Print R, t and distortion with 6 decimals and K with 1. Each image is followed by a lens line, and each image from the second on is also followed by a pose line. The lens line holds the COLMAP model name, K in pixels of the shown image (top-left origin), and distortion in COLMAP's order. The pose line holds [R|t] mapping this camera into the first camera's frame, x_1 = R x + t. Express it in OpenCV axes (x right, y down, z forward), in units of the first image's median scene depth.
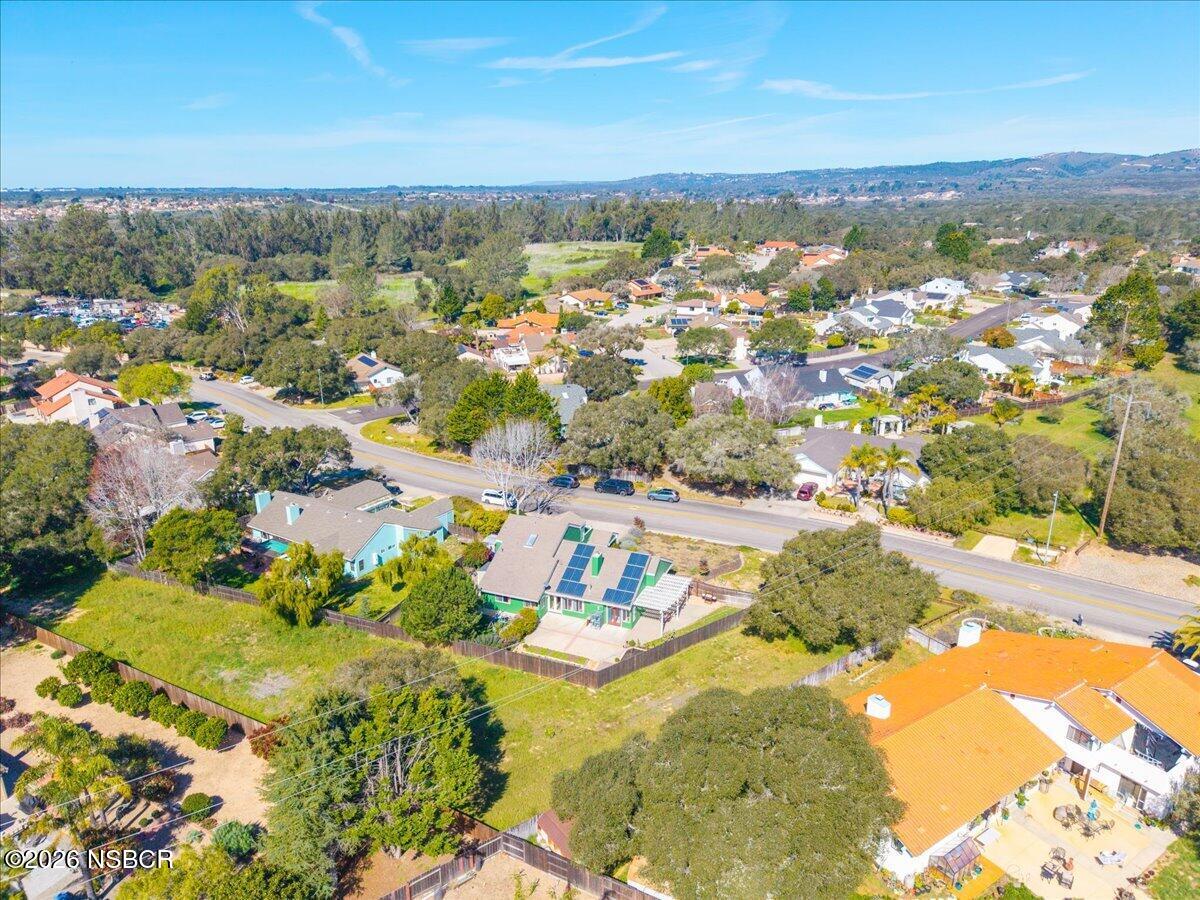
lens RADIAL K [[798.4, 0, 600.0], [0, 798.4, 450.0], [0, 0, 1]] dist [0.041648, -0.042633]
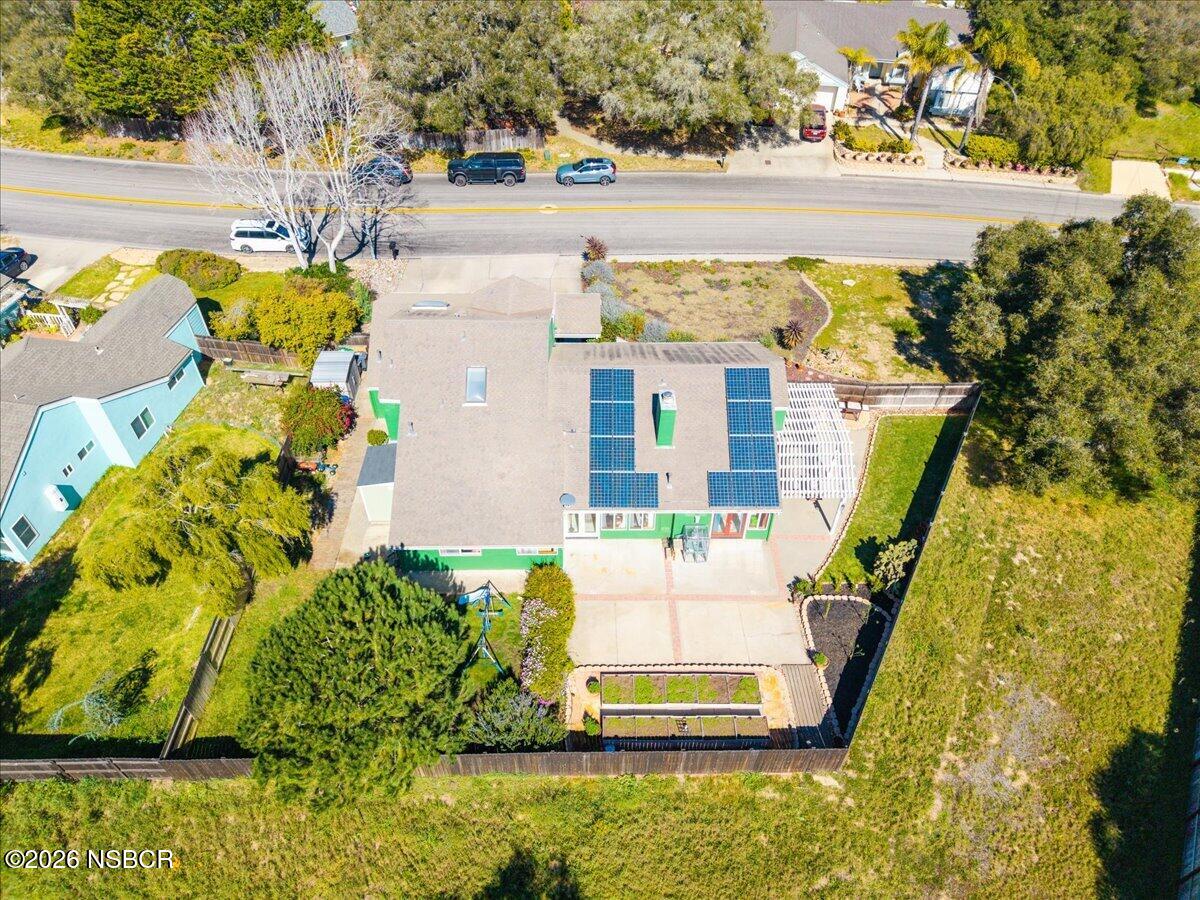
lens RADIAL K [[798.4, 0, 600.0], [0, 798.4, 450.0], [0, 0, 1]] dist [0.041648, -0.042633]
pose [[0.920592, -0.267460, 0.284563, -0.116582], [0.109049, 0.875735, 0.470316, -0.032640], [-0.374992, -0.401938, 0.835360, 0.477688]]
